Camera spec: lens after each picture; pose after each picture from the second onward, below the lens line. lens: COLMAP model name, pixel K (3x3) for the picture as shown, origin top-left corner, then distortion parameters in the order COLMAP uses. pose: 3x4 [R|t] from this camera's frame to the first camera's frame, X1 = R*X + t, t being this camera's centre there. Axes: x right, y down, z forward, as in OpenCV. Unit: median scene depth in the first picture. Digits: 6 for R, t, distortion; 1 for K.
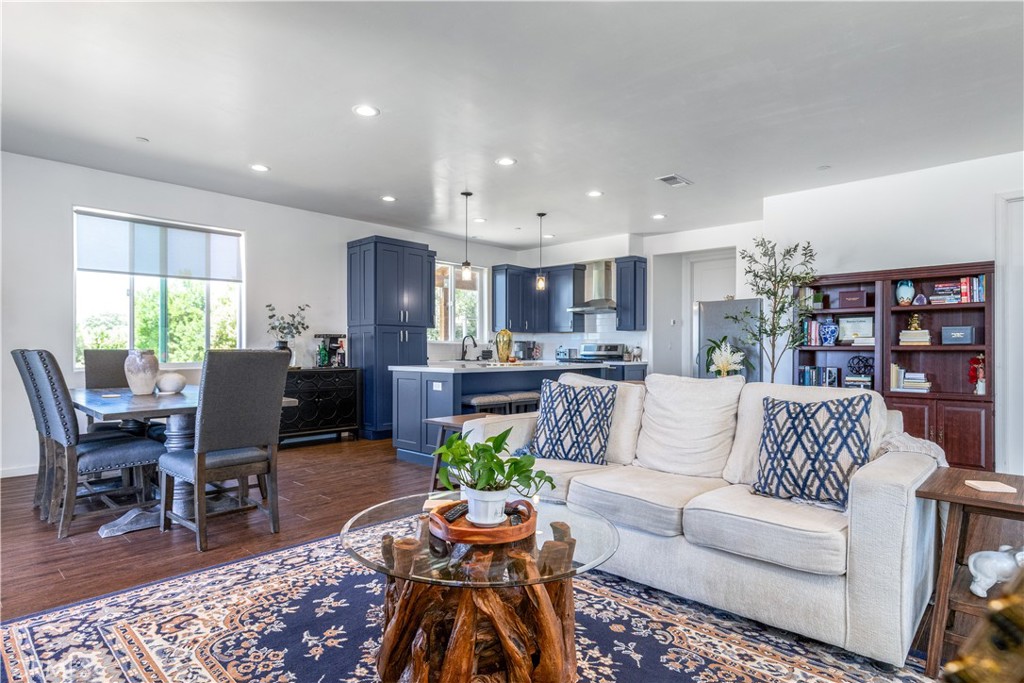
lens RADIAL K [[548.5, 0, 520.1], [0, 548.5, 346.9], [0, 0, 1]] dist [0.002969, -0.000627]
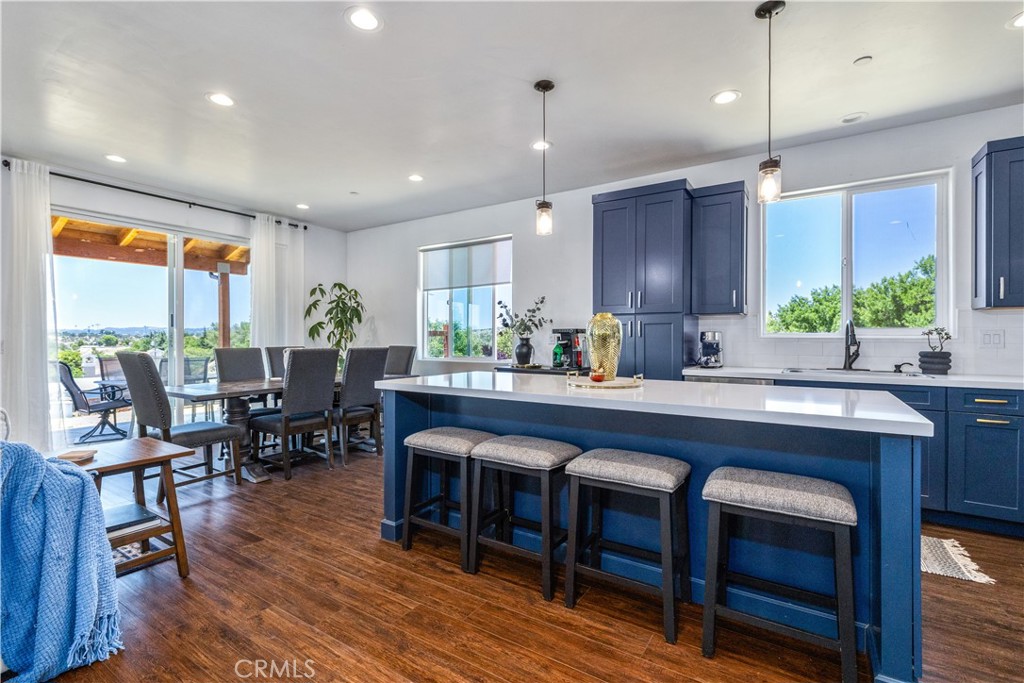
lens RADIAL K [[459.1, 0, 510.1], [0, 459.1, 339.9], [0, 0, 1]] dist [0.002019, 0.000514]
pose [[0.170704, 0.002342, -0.985320, 0.352488], [0.005750, 0.999978, 0.003373, -0.009960], [0.985306, -0.006242, 0.170687, 0.829205]]
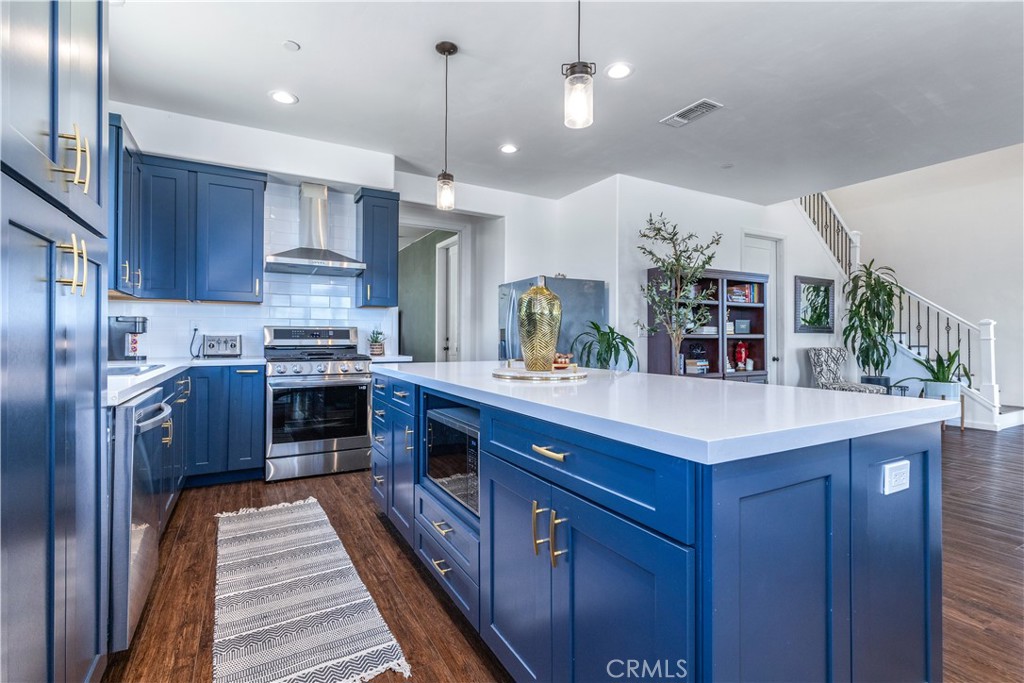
lens RADIAL K [[473.7, 0, 498.9], [0, 473.7, 333.4], [0, 0, 1]] dist [-0.000556, -0.000380]
pose [[0.326184, 0.008463, 0.945268, -0.350261], [-0.007439, 0.999952, -0.006386, 0.003977], [-0.945277, -0.004949, 0.326231, 0.898048]]
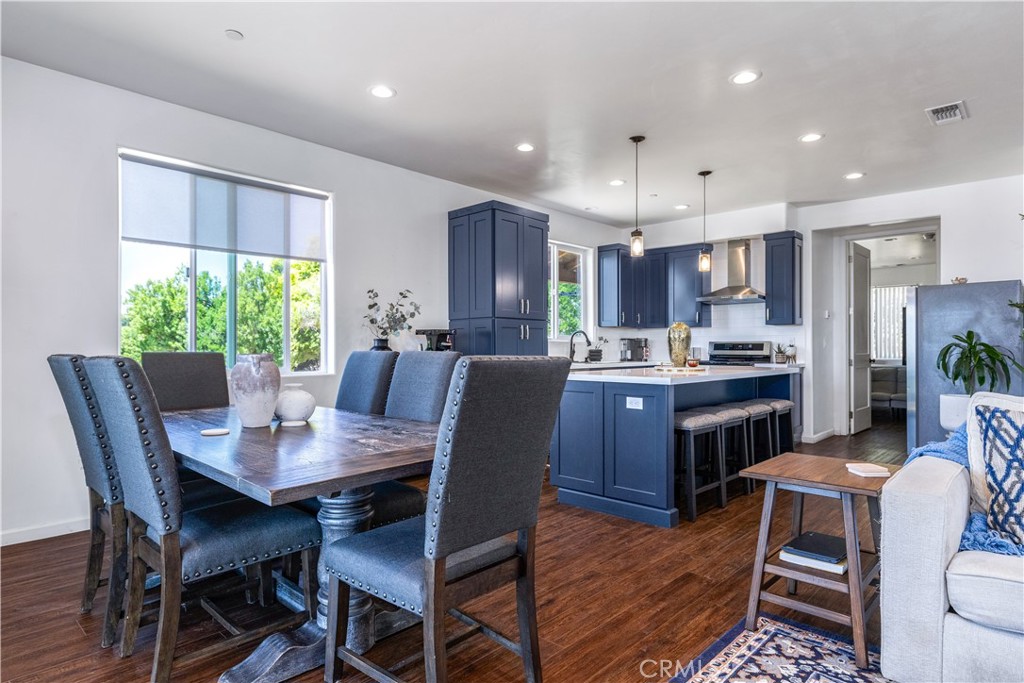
lens RADIAL K [[566.6, 0, 512.0], [0, 566.6, 341.5], [0, 0, 1]] dist [0.006502, 0.000889]
pose [[0.999932, -0.002262, -0.011481, -0.242797], [0.002198, 0.999982, -0.005557, -0.002674], [0.011494, 0.005531, 0.999919, 0.225679]]
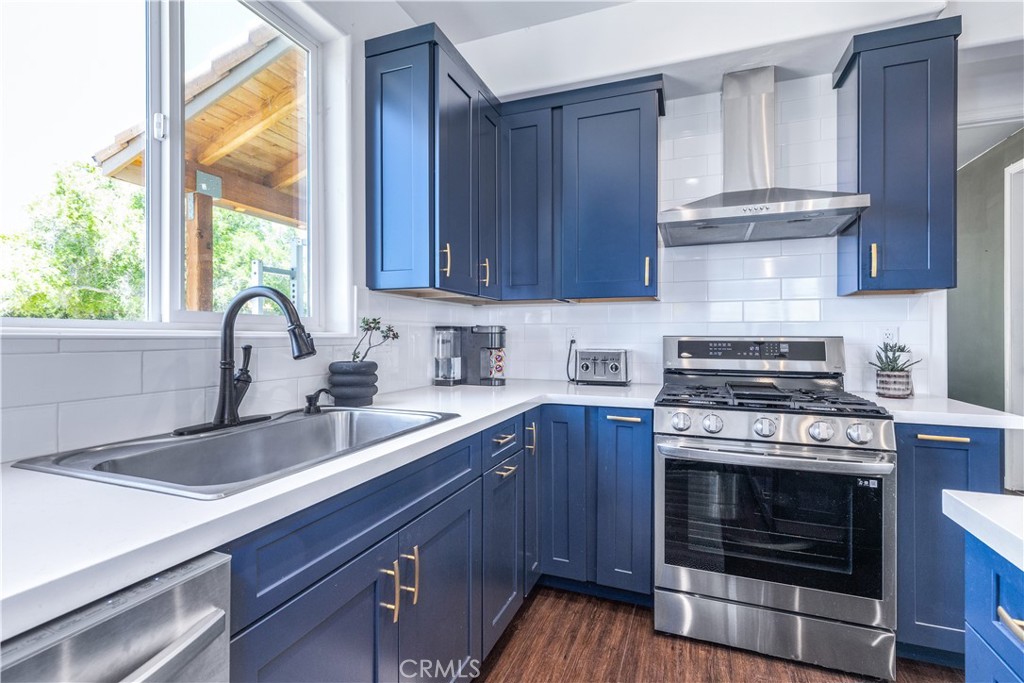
lens RADIAL K [[466.4, 0, 514.5], [0, 466.4, 334.0], [0, 0, 1]] dist [0.002483, 0.000316]
pose [[0.930119, 0.001003, 0.367258, -0.097047], [-0.001638, 0.999998, 0.001416, -0.009621], [-0.367256, -0.001918, 0.930118, 1.101202]]
